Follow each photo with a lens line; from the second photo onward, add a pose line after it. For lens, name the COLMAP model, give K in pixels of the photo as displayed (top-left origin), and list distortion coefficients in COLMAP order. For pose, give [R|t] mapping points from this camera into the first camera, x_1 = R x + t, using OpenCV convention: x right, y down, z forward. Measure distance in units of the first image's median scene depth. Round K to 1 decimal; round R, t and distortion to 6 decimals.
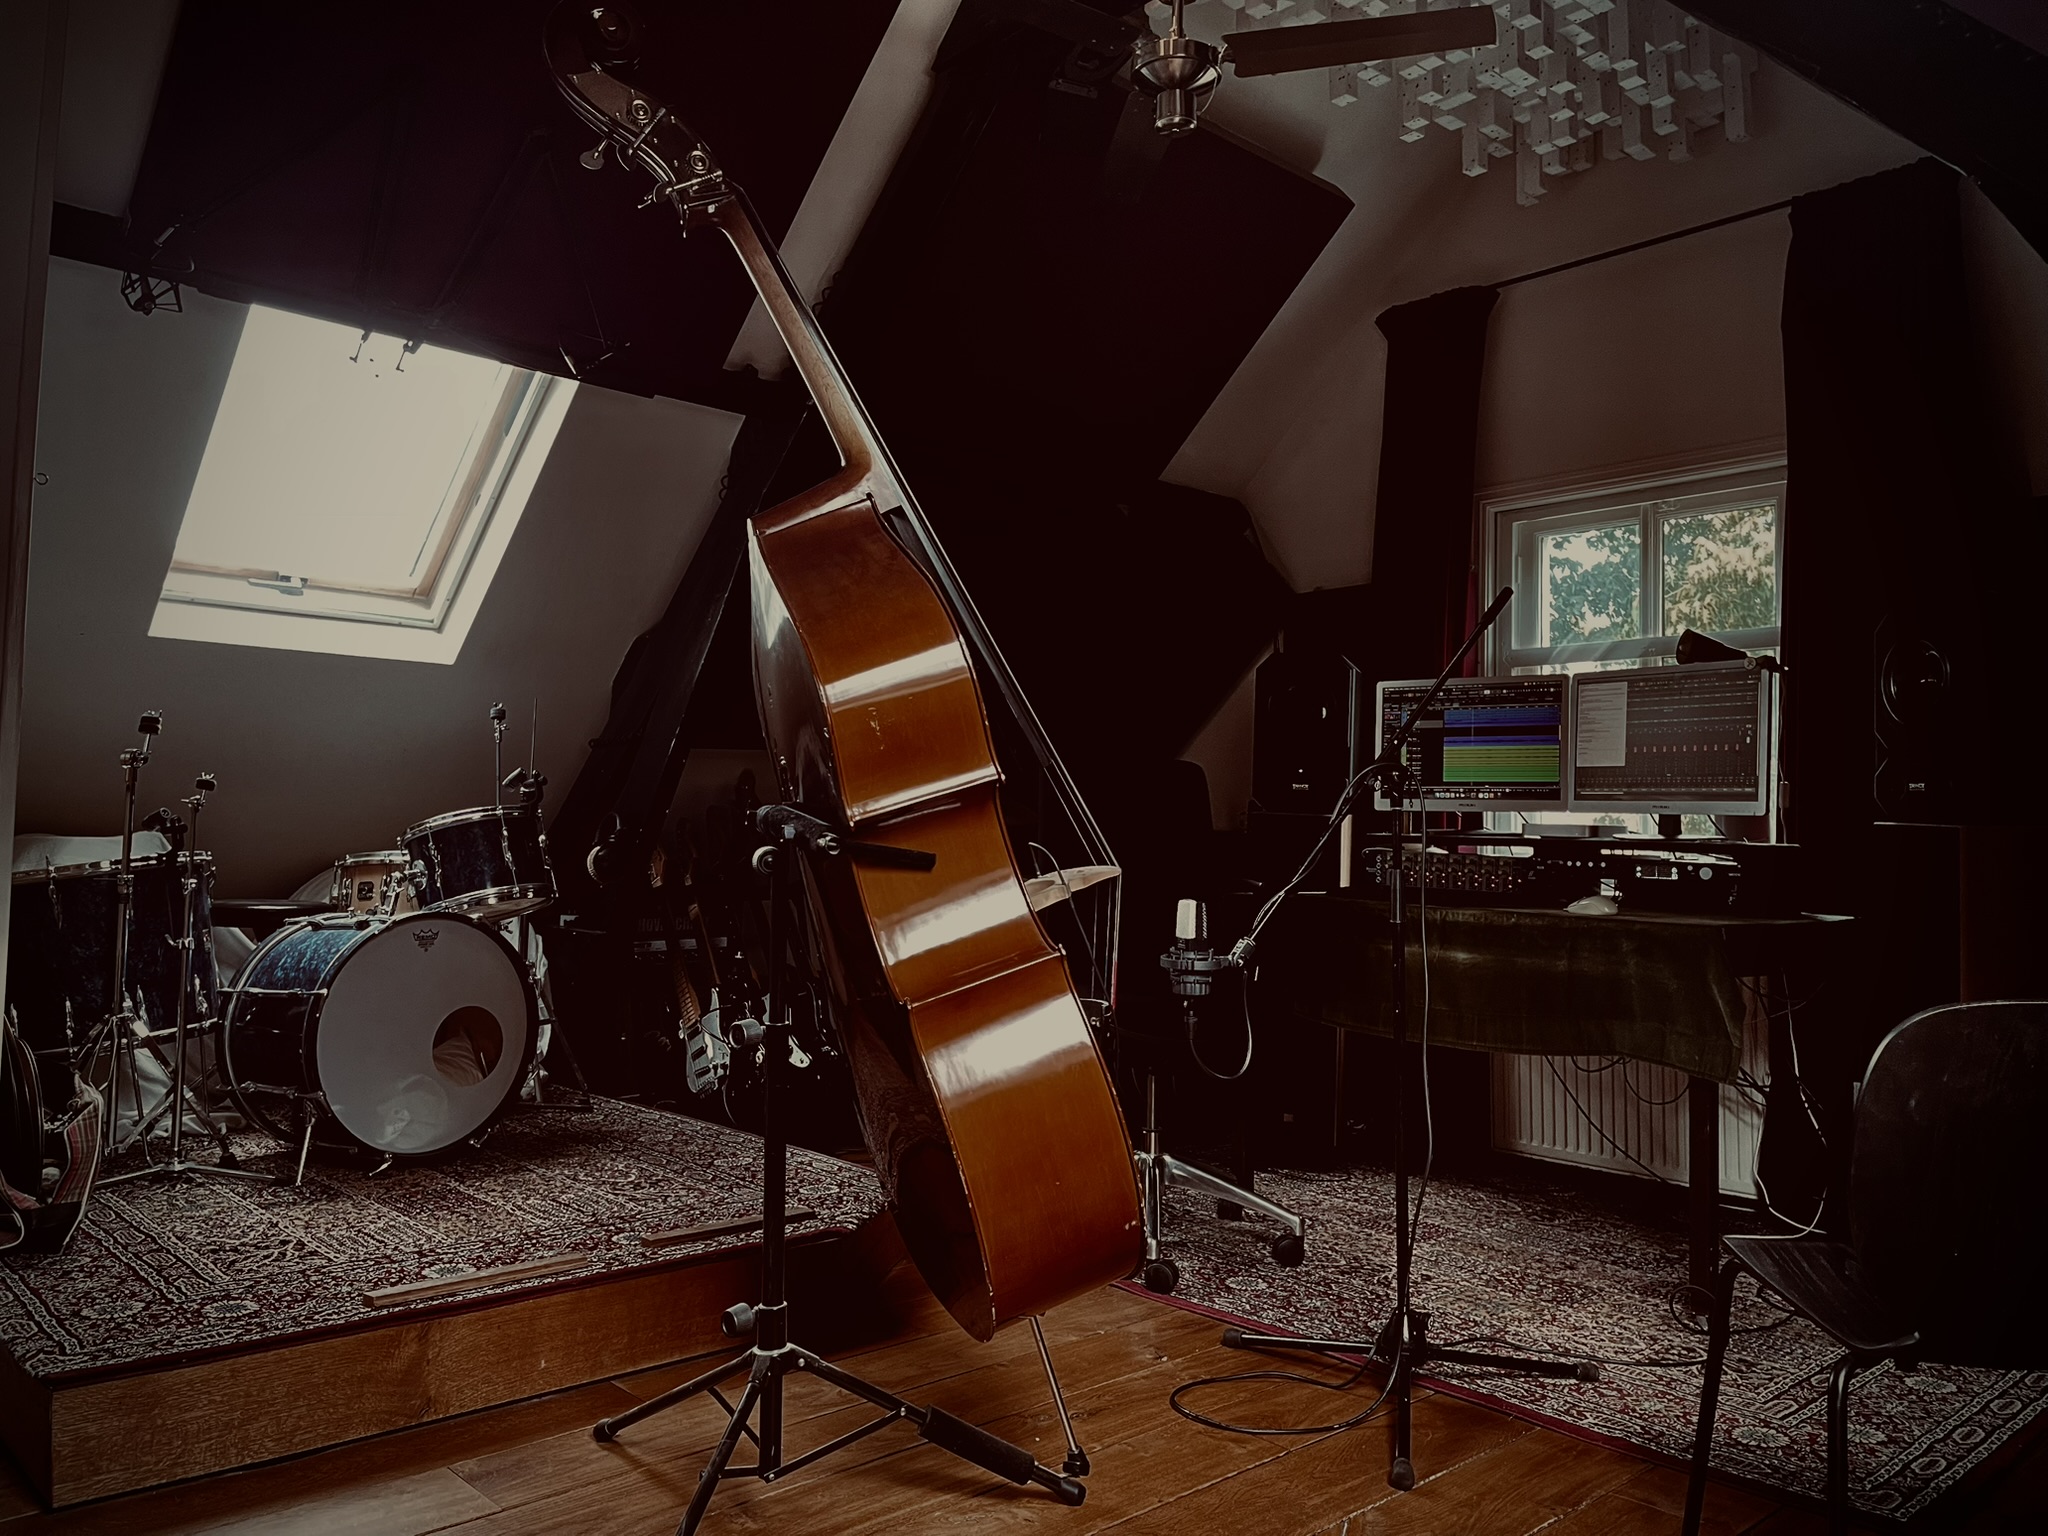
lens RADIAL K [[1539.8, 0, 1024.0], [0, 1539.8, 768.0], [0, 0, 1]] dist [0.022668, 0.003483]
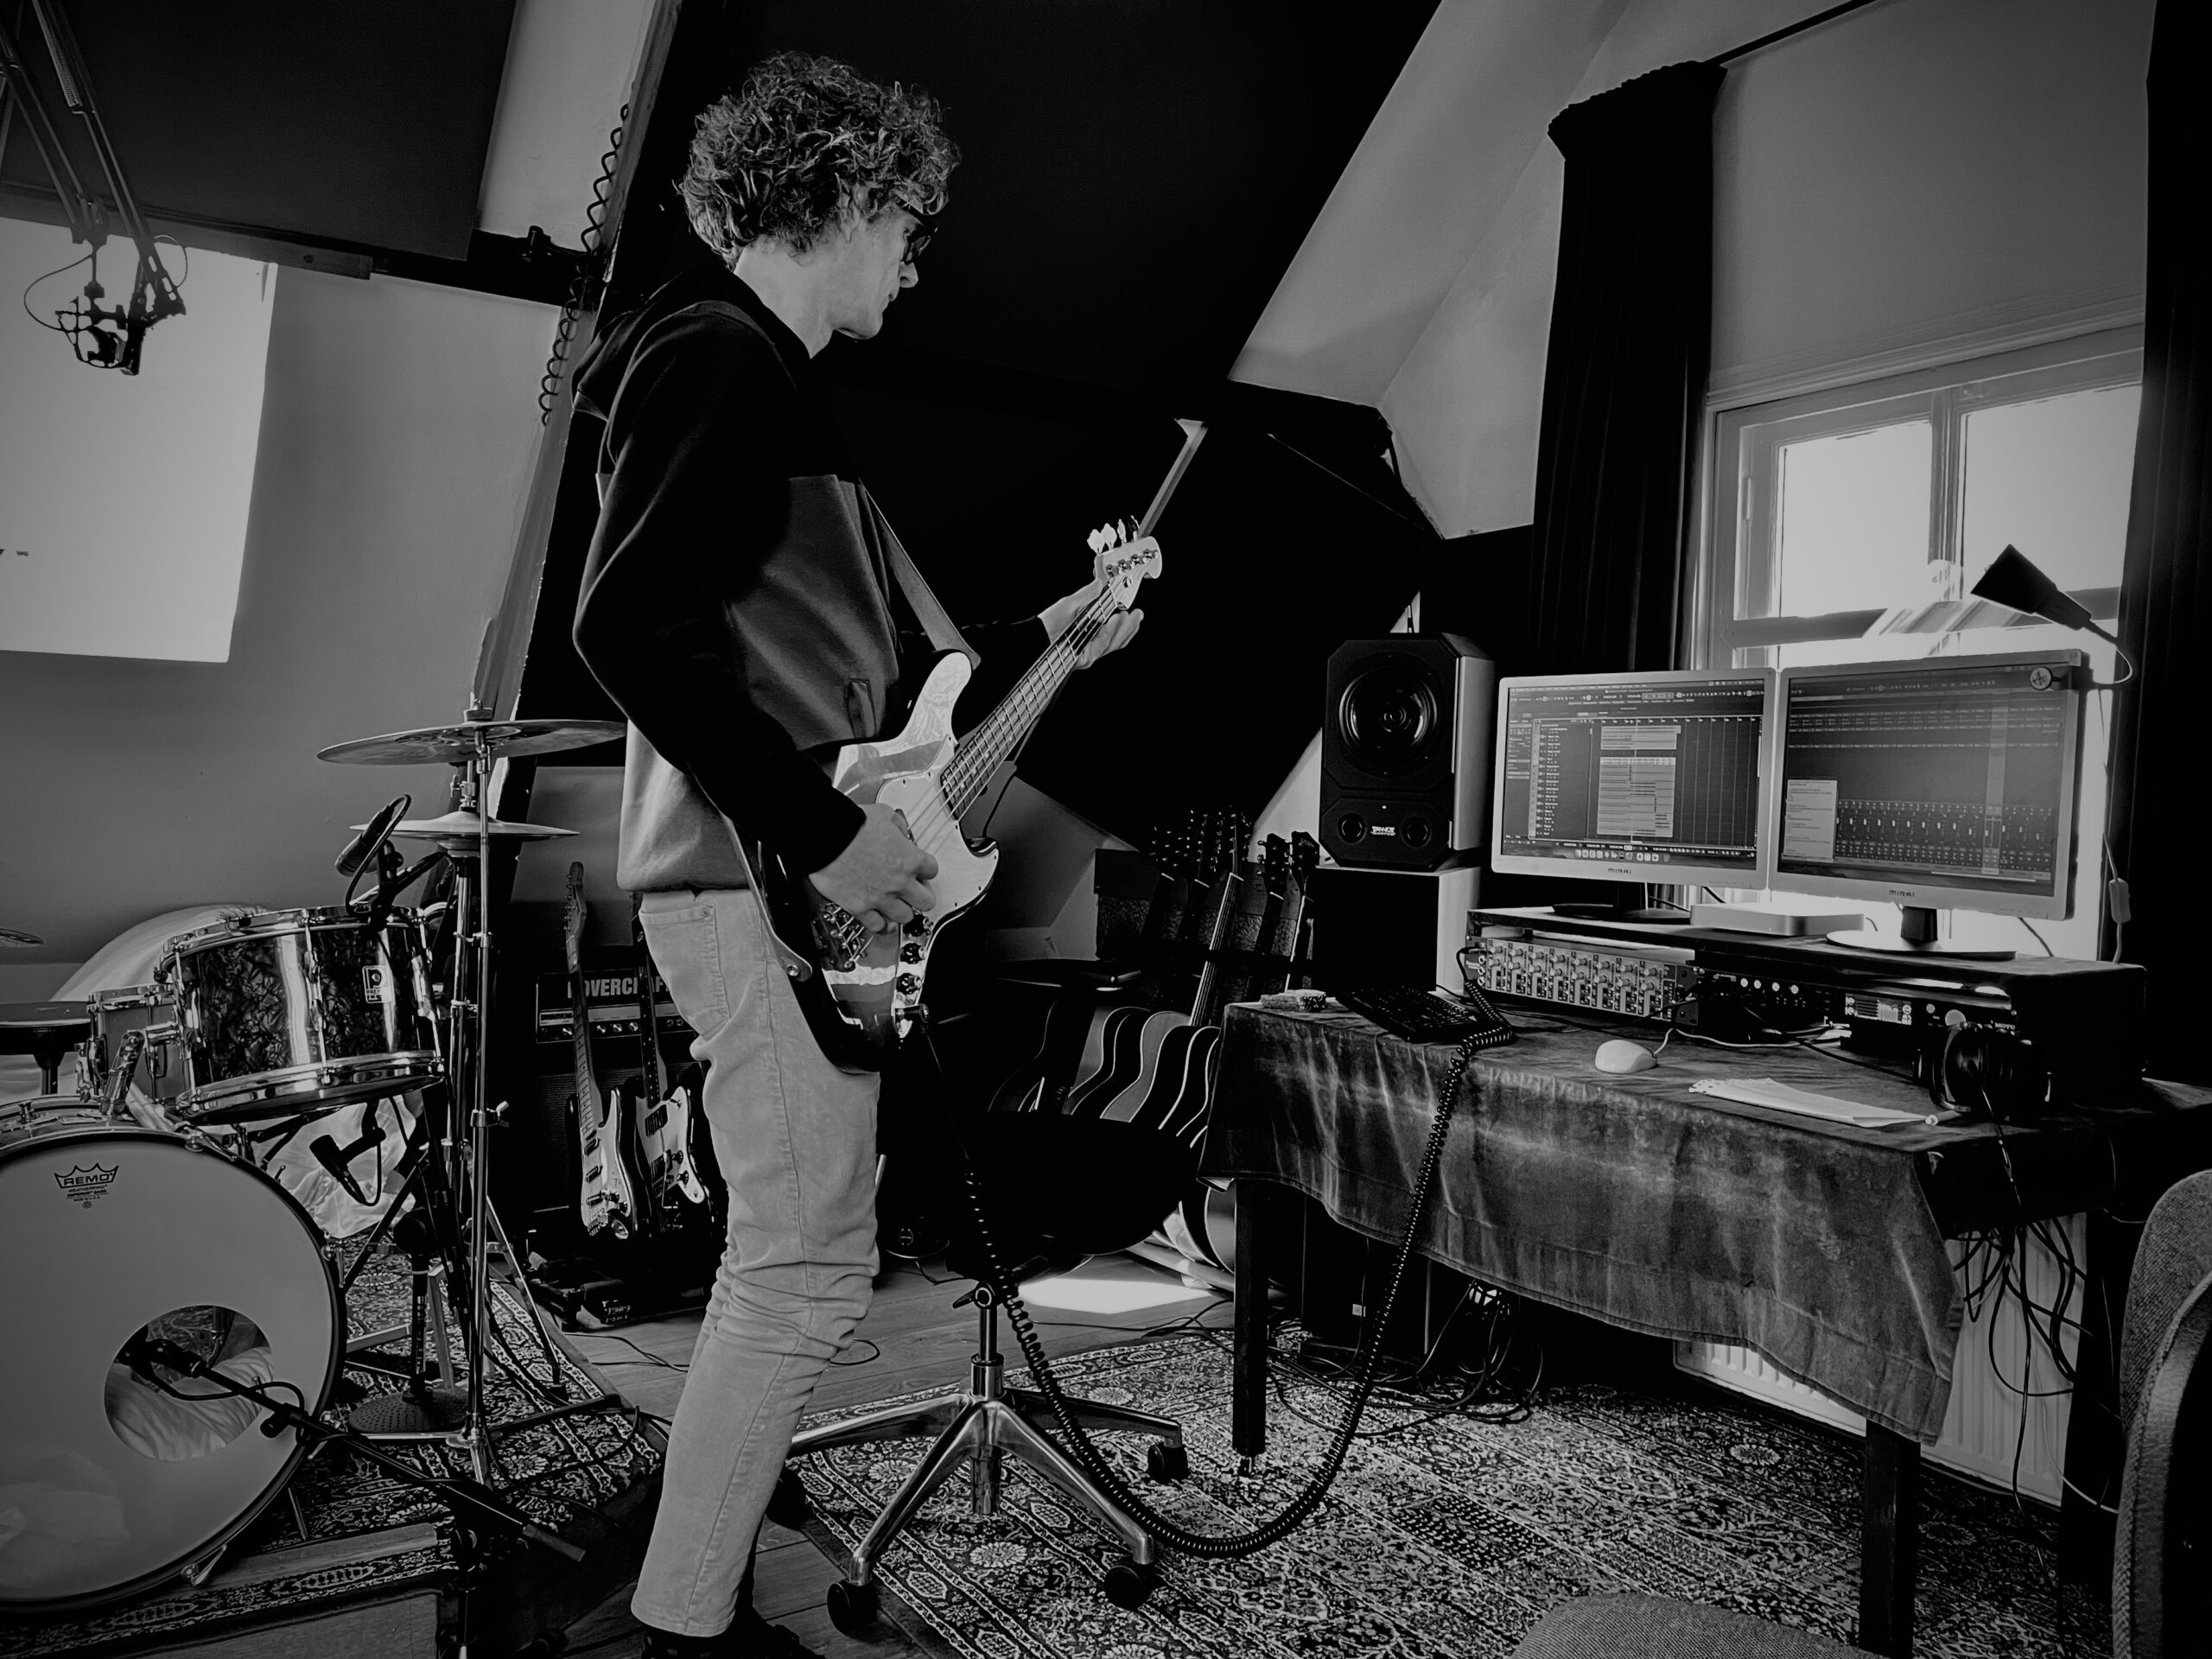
lens RADIAL K [[1663.1, 0, 1106.0], [0, 1663.1, 829.5], [0, 0, 1]] dist [0.022668, 0.003483]
pose [[0.983555, 0.007577, -0.180447, 0.183597], [0.003925, 0.997987, 0.063300, -0.035141], [0.180564, -0.062967, 0.981546, 0.250198]]
